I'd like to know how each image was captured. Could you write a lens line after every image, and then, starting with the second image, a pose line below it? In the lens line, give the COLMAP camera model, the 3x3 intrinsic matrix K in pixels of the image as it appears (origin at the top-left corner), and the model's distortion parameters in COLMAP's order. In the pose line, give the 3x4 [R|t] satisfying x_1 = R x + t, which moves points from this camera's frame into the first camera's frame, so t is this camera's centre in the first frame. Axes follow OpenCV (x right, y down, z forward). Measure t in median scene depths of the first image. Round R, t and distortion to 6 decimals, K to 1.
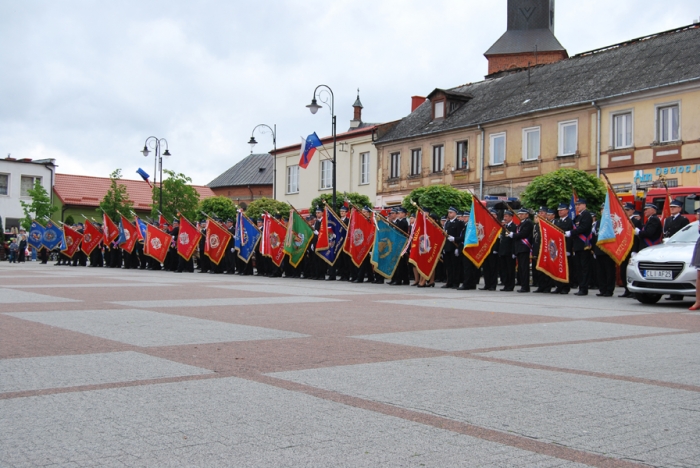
lens RADIAL K [[888.2, 0, 349.0], [0, 888.2, 235.0], [0, 0, 1]] dist [-0.025145, 0.000000]
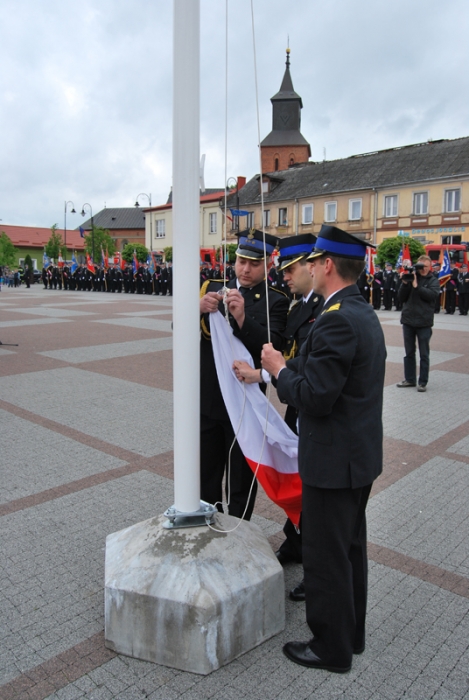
lens RADIAL K [[557.2, 0, 233.9], [0, 557.2, 347.5], [0, 0, 1]] dist [-0.081652, 0.010404]
pose [[0.989600, -0.024231, 0.141789, -0.114497], [0.001480, 0.987373, 0.158405, -0.015092], [-0.143837, -0.156548, 0.977141, -0.018635]]
